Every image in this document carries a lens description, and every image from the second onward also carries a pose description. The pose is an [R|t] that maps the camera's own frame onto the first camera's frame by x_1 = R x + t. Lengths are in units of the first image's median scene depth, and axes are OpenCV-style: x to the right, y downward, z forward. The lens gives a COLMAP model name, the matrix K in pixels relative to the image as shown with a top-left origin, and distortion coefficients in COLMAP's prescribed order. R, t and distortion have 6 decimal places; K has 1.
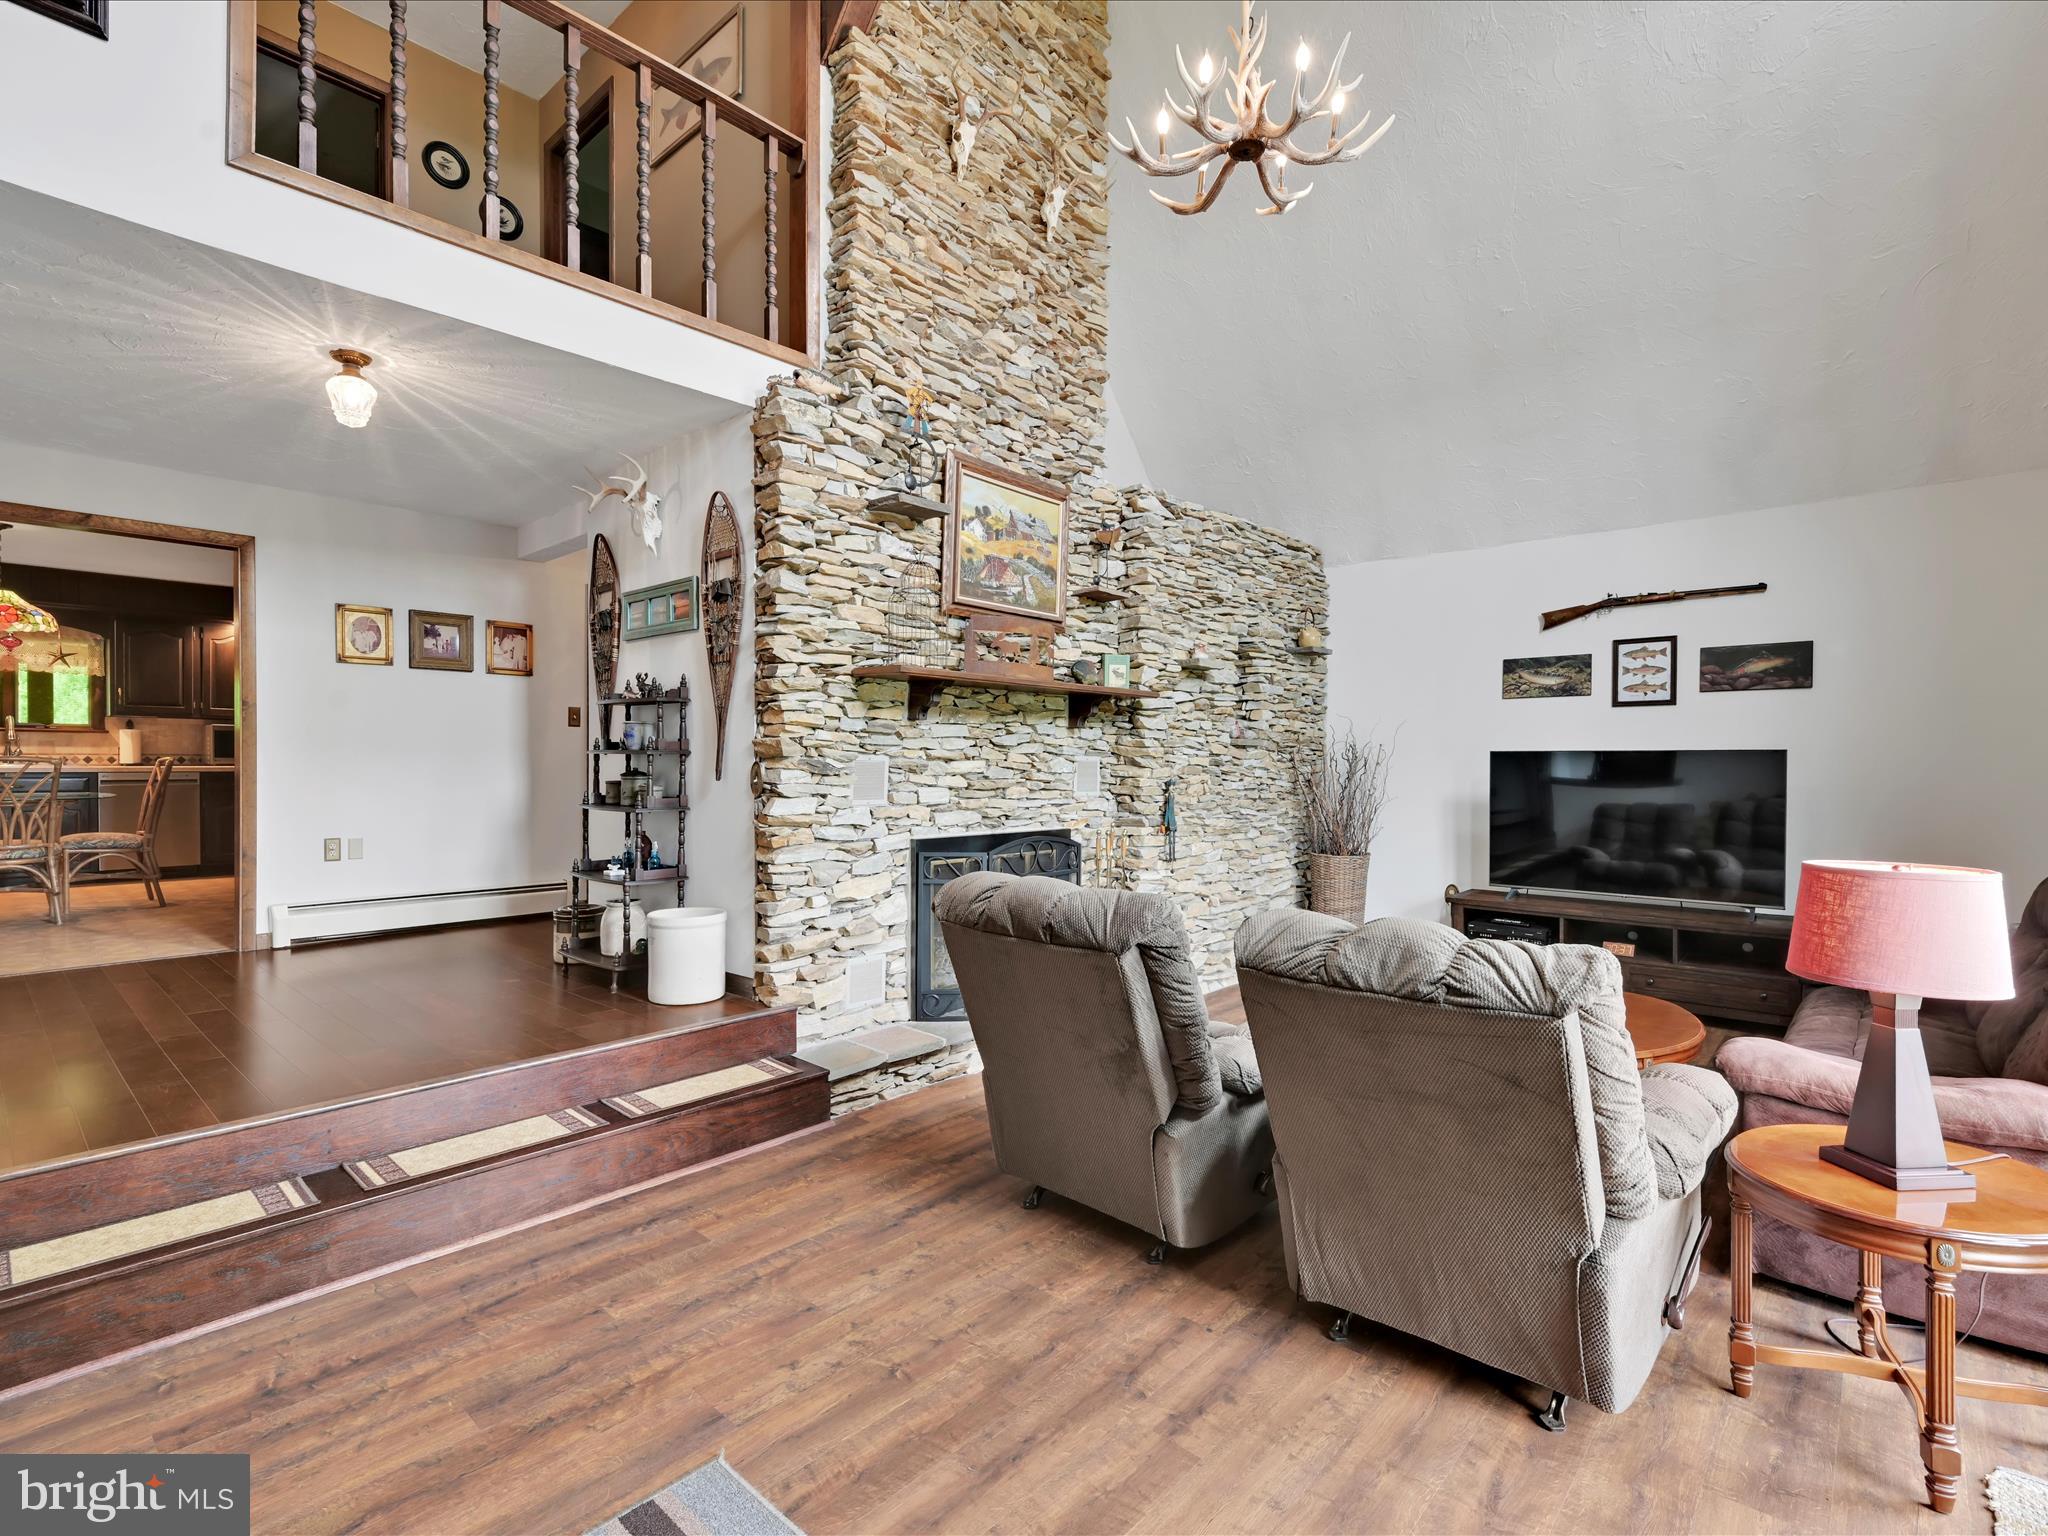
lens RADIAL K [[974.0, 0, 1020.0], [0, 974.0, 778.0], [0, 0, 1]] dist [0.003110, 0.000527]
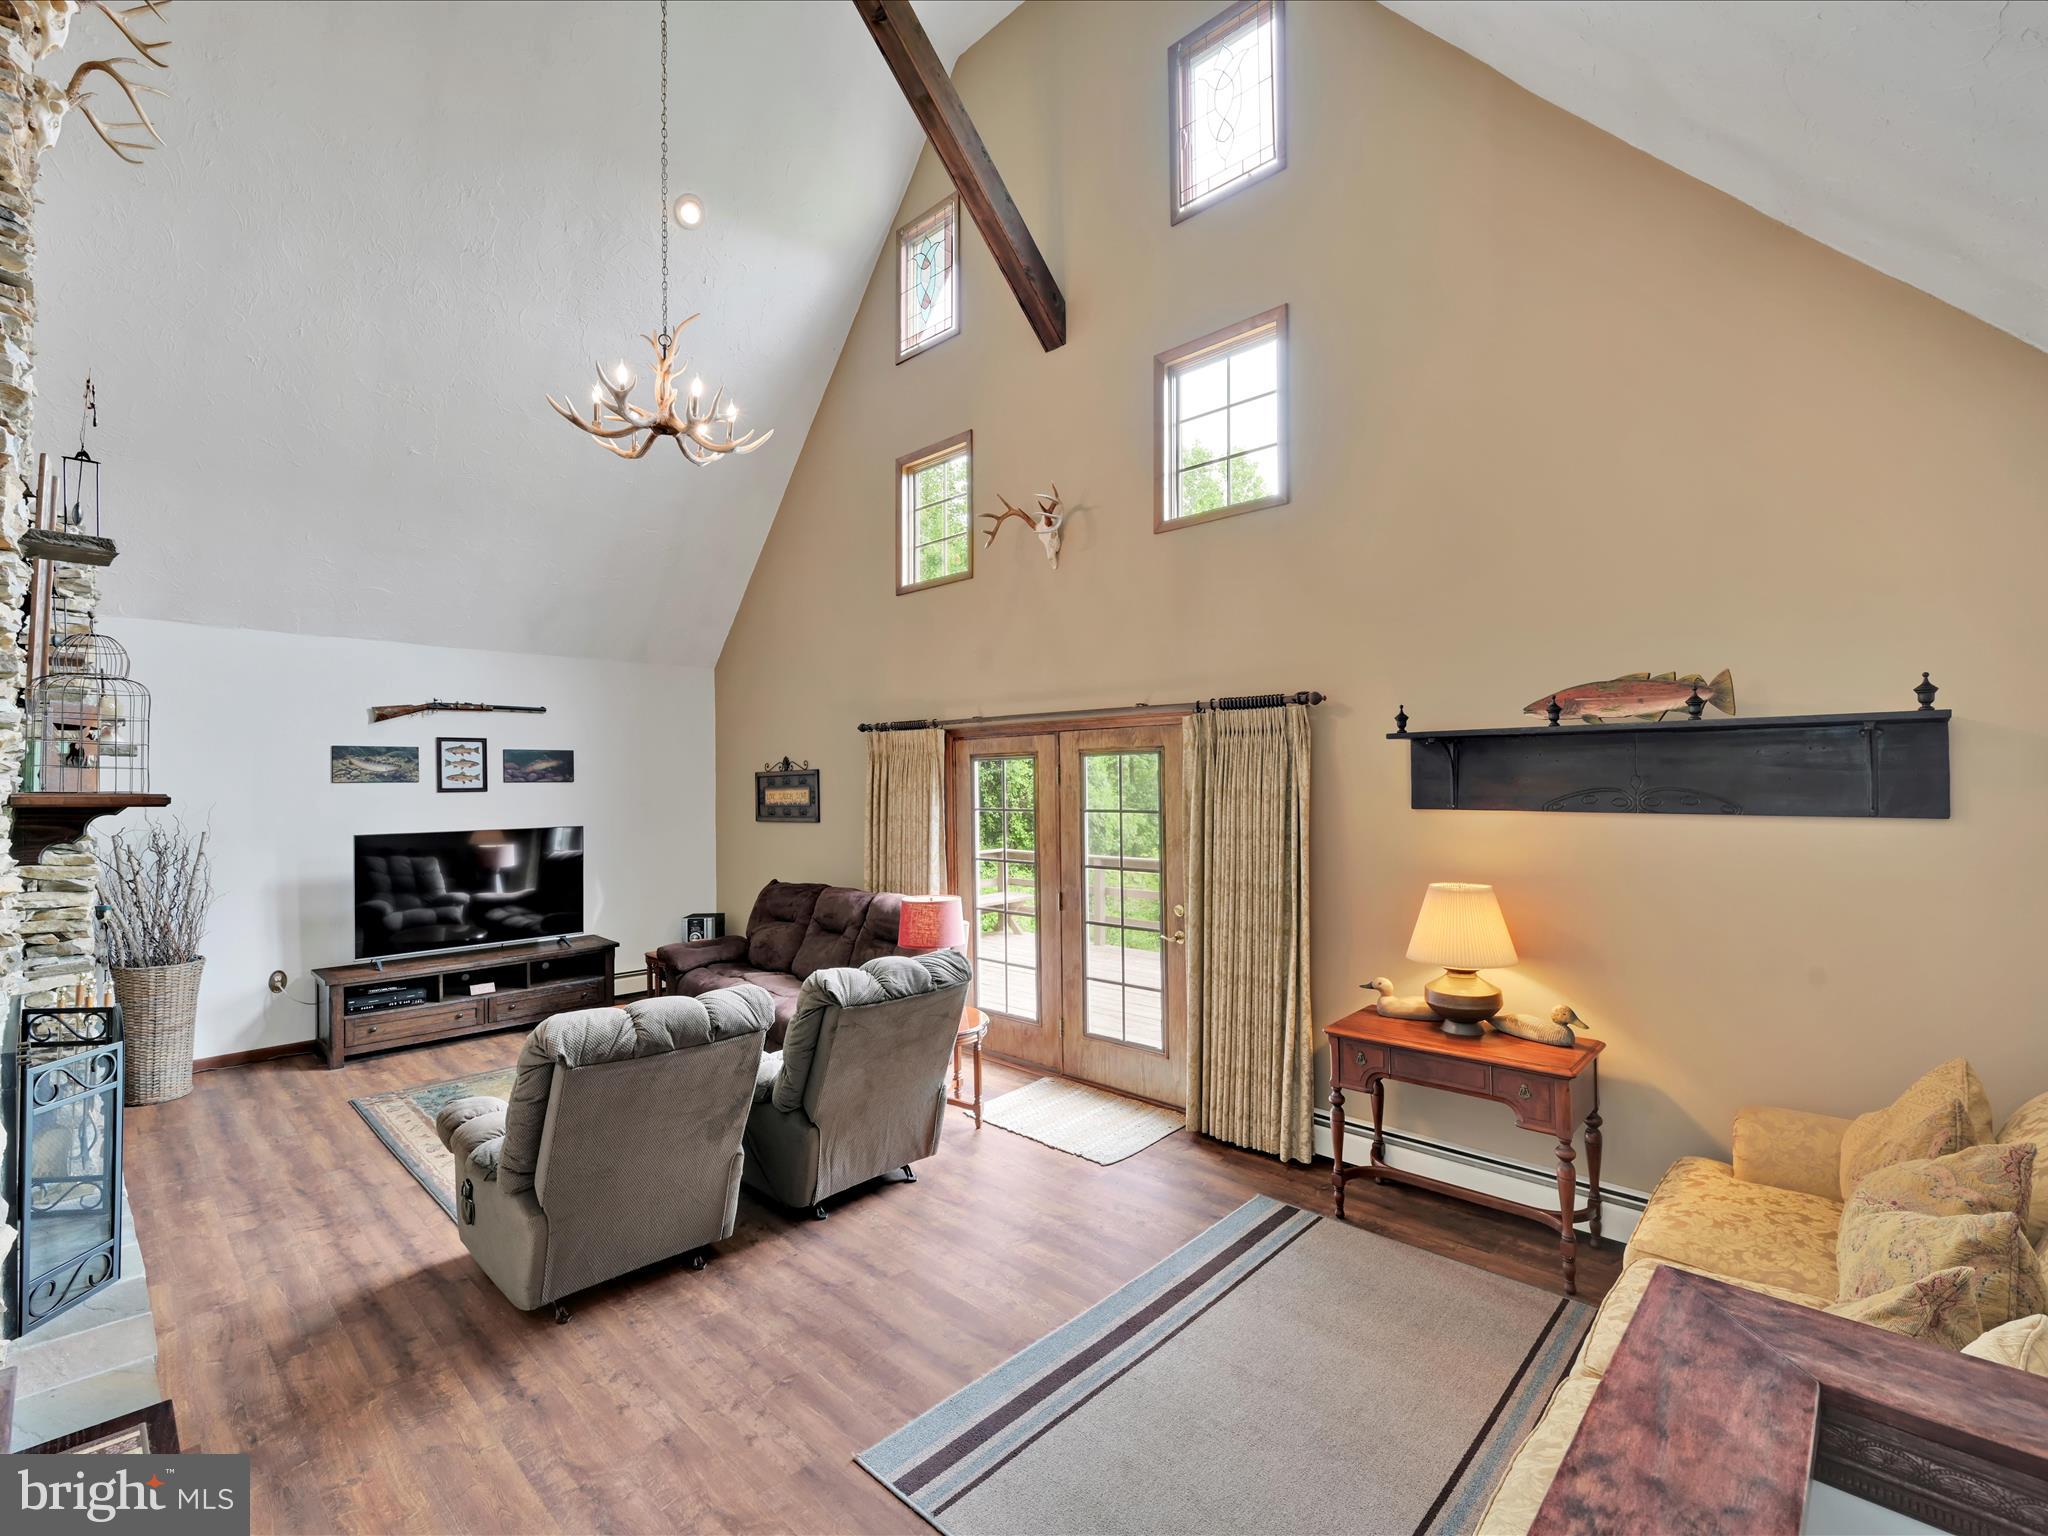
lens RADIAL K [[937.2, 0, 1024.0], [0, 937.2, 768.0], [0, 0, 1]] dist [-0.000462, 0.000272]
pose [[0.031387, 0.006134, 0.999488, -0.547959], [0.027977, 0.999584, -0.007013, -0.077364], [-0.999116, 0.028182, 0.031202, 0.246125]]
